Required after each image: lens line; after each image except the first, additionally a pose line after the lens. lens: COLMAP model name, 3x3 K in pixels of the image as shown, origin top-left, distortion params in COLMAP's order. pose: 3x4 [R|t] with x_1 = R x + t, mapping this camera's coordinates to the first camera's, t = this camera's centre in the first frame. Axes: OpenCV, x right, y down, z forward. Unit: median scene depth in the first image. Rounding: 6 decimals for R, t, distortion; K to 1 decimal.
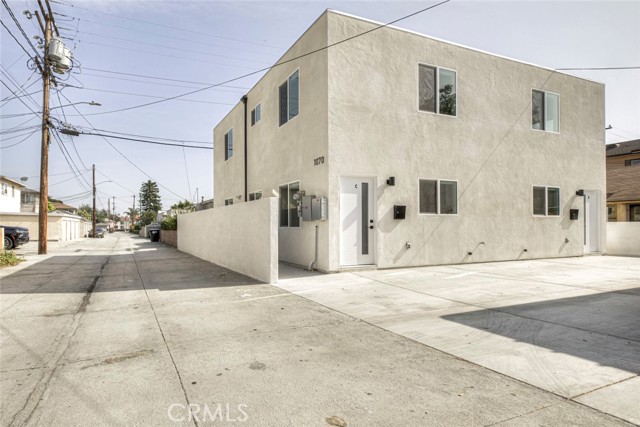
lens RADIAL K [[328.4, 0, 319.9], [0, 328.4, 225.7], [0, 0, 1]] dist [-0.001815, -0.000339]
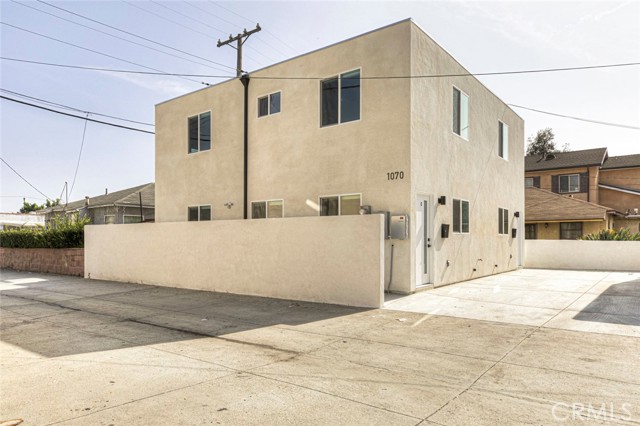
lens RADIAL K [[437.2, 0, 320.0], [0, 437.2, 238.9], [0, 0, 1]] dist [-0.001081, 0.000035]
pose [[0.868438, 0.005937, 0.495763, -0.777580], [-0.007039, 0.999975, 0.000357, -0.014365], [-0.495748, -0.003800, 0.868458, 0.017400]]
